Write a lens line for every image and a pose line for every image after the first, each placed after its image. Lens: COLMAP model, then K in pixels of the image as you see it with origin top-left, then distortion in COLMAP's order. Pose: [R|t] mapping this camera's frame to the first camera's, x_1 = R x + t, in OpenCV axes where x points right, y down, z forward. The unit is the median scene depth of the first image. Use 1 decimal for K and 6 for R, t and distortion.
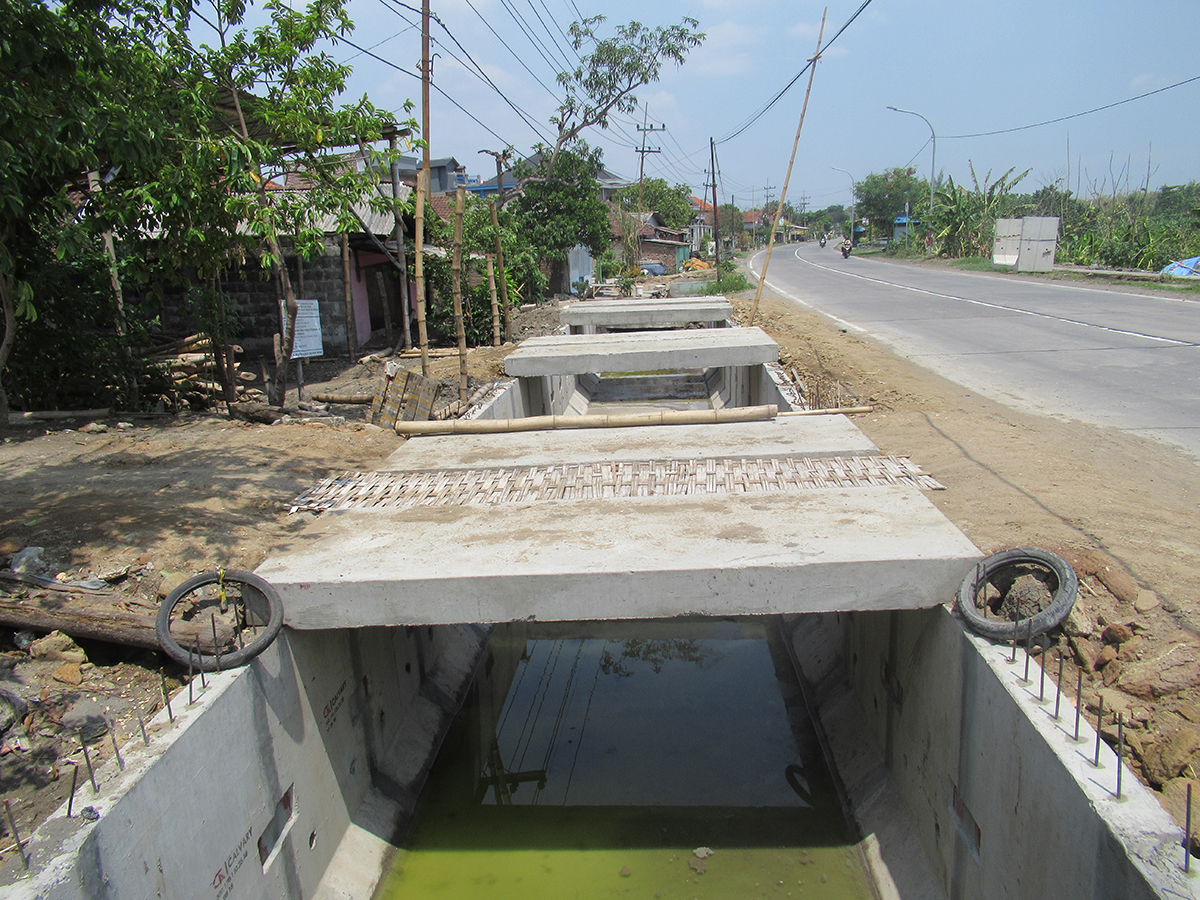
lens RADIAL K [[889.4, 0, 600.0], [0, 889.4, 450.0], [0, 0, 1]] dist [-0.002955, -0.002342]
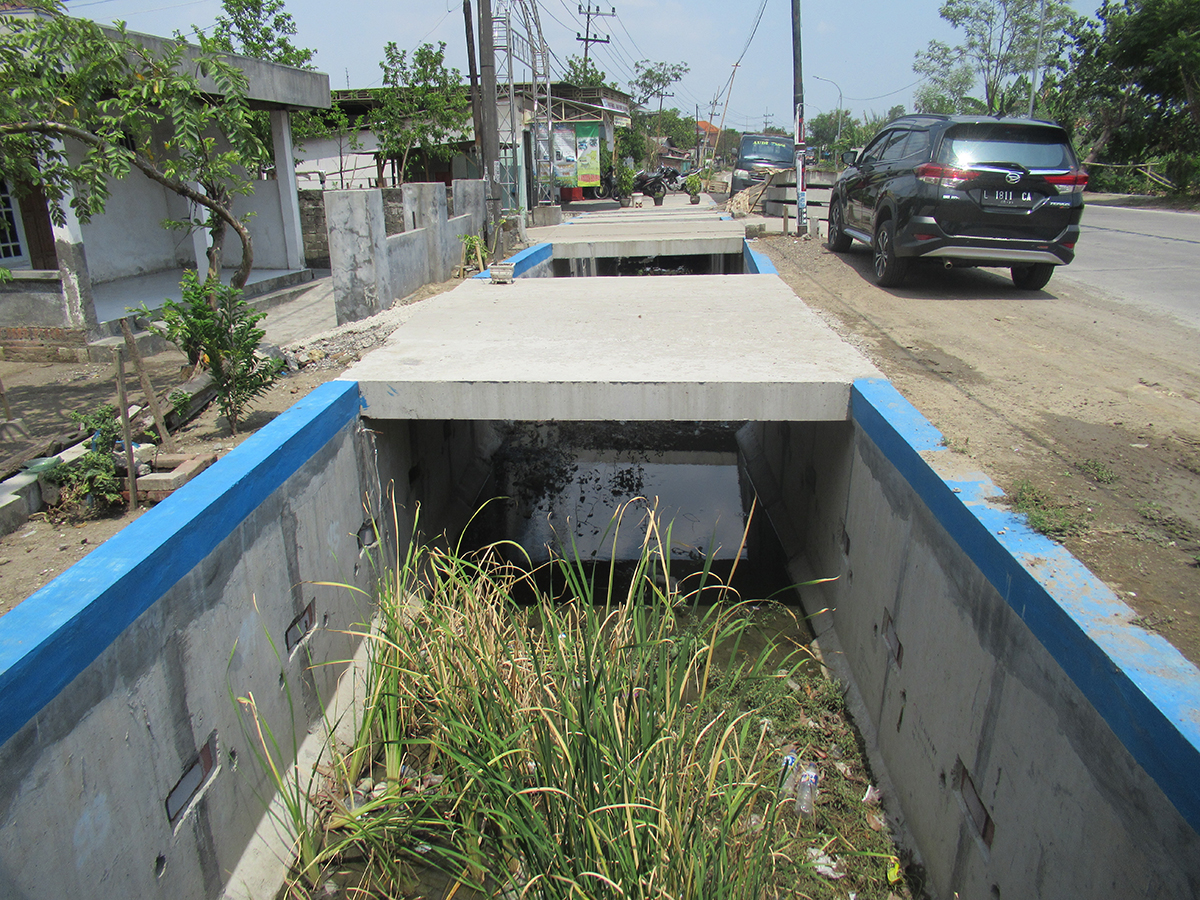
lens RADIAL K [[888.5, 0, 602.7], [0, 888.5, 452.3], [0, 0, 1]] dist [-0.010916, -0.000404]
pose [[0.999632, 0.026942, -0.003264, -0.057689], [-0.026552, 0.995781, 0.087837, 0.252520], [0.005617, -0.087718, 0.996129, -1.022981]]
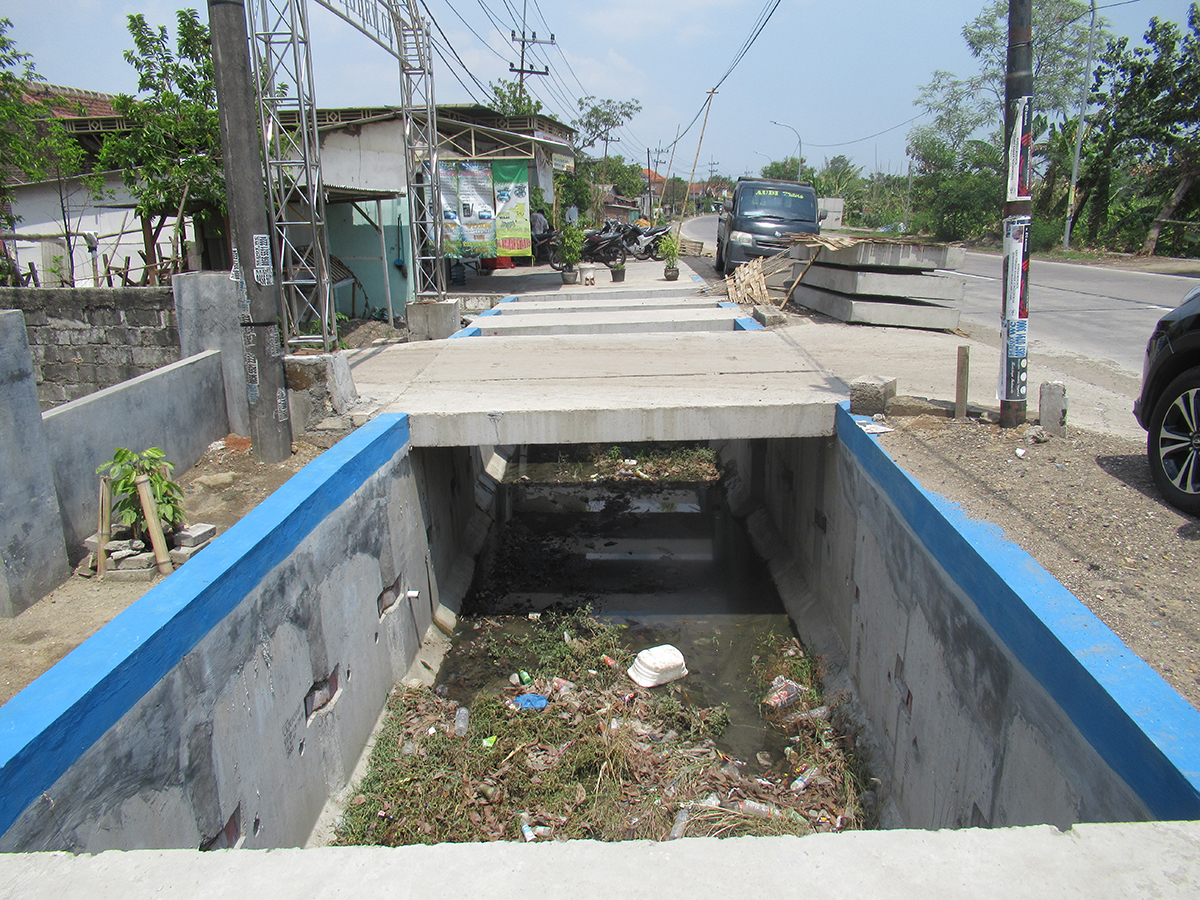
lens RADIAL K [[889.4, 0, 600.0], [0, 889.4, 450.0], [0, 0, 1]] dist [-0.002955, -0.002342]
pose [[0.998438, 0.016486, 0.053388, -0.054978], [-0.018376, 0.999214, 0.035112, 0.186700], [-0.052767, -0.036038, 0.997956, -0.765326]]
